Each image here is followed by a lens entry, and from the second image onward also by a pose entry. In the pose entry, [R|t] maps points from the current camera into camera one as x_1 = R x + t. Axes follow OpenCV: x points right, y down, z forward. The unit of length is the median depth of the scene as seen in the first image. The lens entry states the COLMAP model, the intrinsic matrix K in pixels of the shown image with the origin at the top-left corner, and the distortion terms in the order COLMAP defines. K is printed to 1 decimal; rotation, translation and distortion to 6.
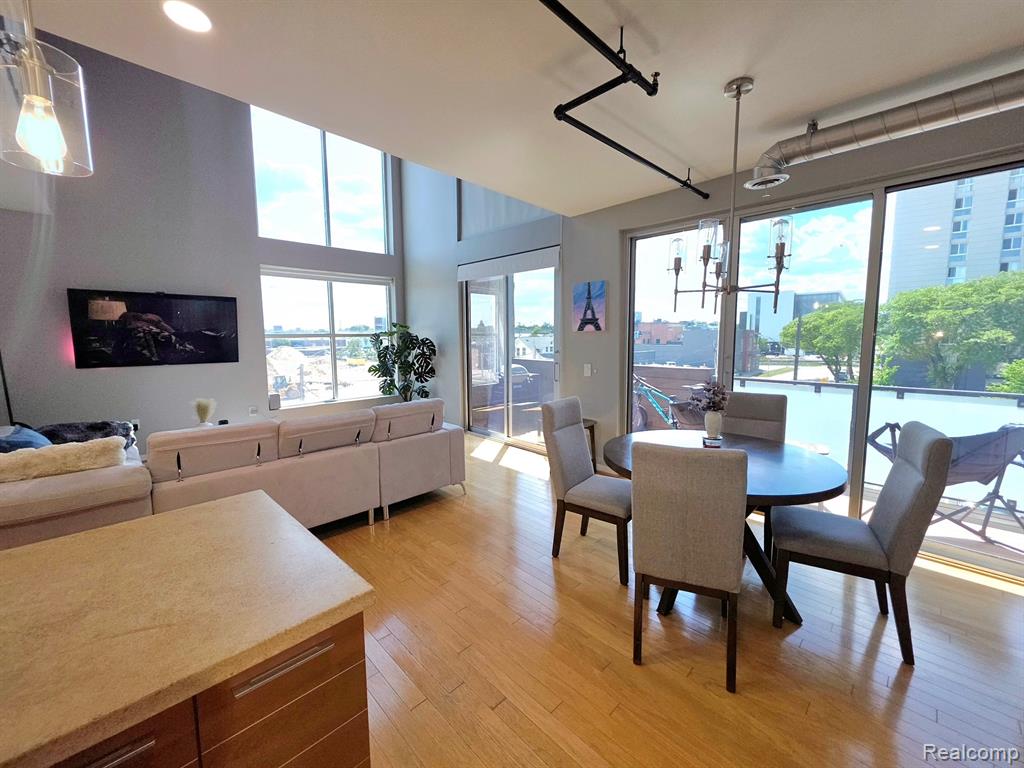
lens RADIAL K [[410.6, 0, 514.5], [0, 410.6, 375.9], [0, 0, 1]] dist [0.000177, -0.000003]
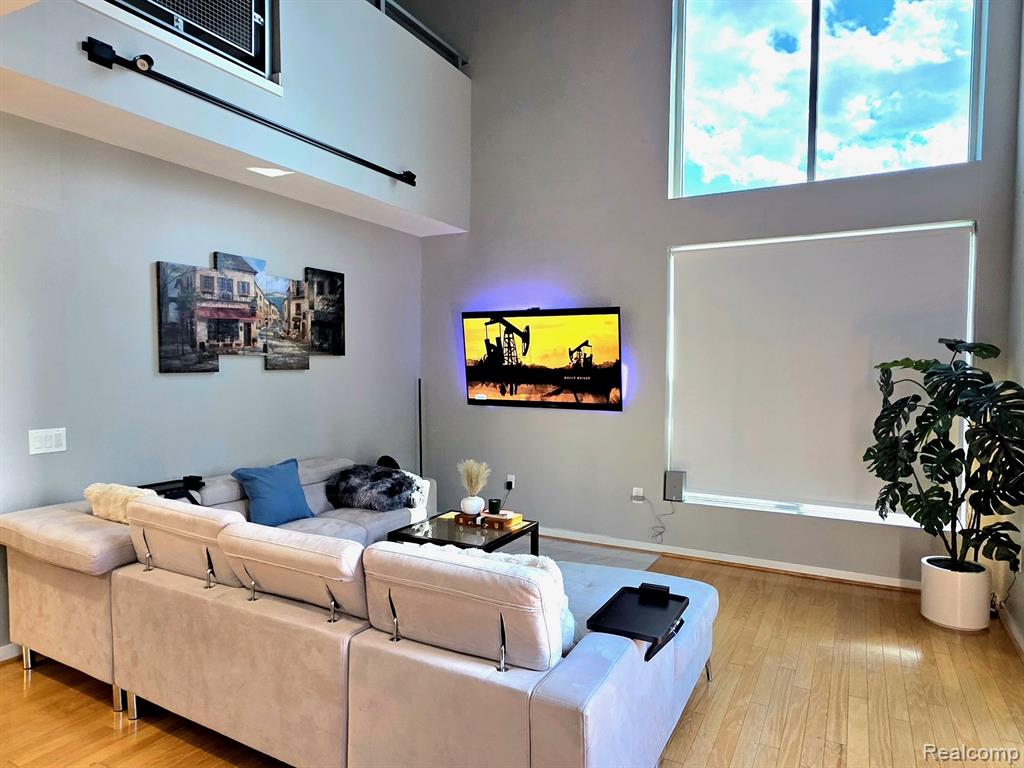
lens RADIAL K [[631.4, 0, 512.9], [0, 631.4, 393.8], [0, 0, 1]] dist [0.000865, -0.000398]
pose [[0.293339, 0.049203, -0.954742, 0.219896], [-0.104572, 0.994334, 0.019114, -0.074045], [0.950272, 0.094232, 0.296822, 0.699936]]
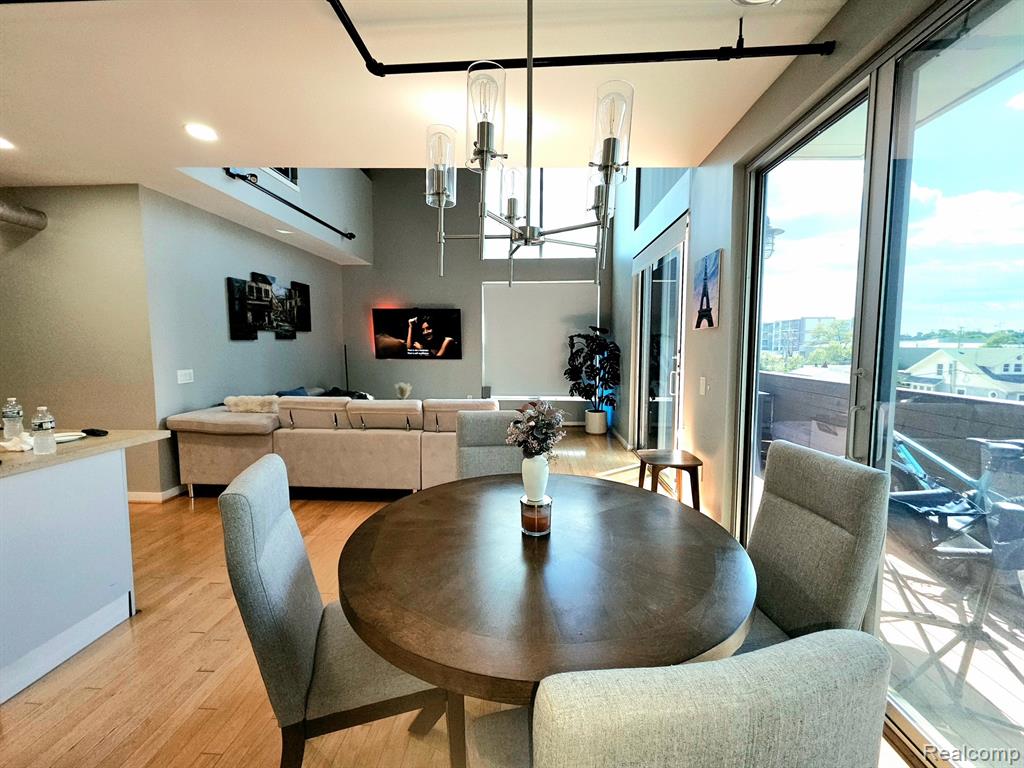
lens RADIAL K [[410.6, 0, 514.5], [0, 410.6, 375.9], [0, 0, 1]] dist [0.000177, -0.000003]
pose [[0.674691, 0.064692, -0.735260, 0.472646], [-0.080409, 0.996665, 0.013907, -0.015578], [0.733707, 0.049739, 0.677643, 0.319732]]
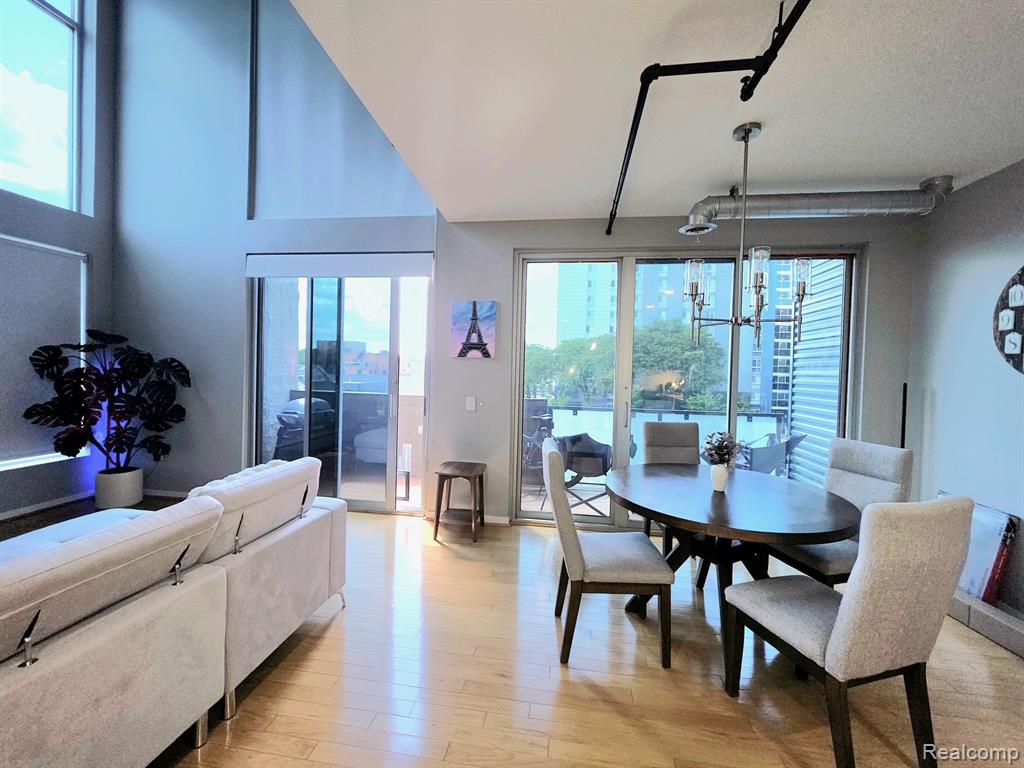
lens RADIAL K [[410.6, 0, 514.5], [0, 410.6, 375.9], [0, 0, 1]] dist [0.000177, -0.000003]
pose [[0.789509, 0.016555, 0.613516, -0.272428], [0.030387, 0.997356, -0.066016, -0.012941], [-0.612987, 0.070763, 0.786918, 0.284275]]
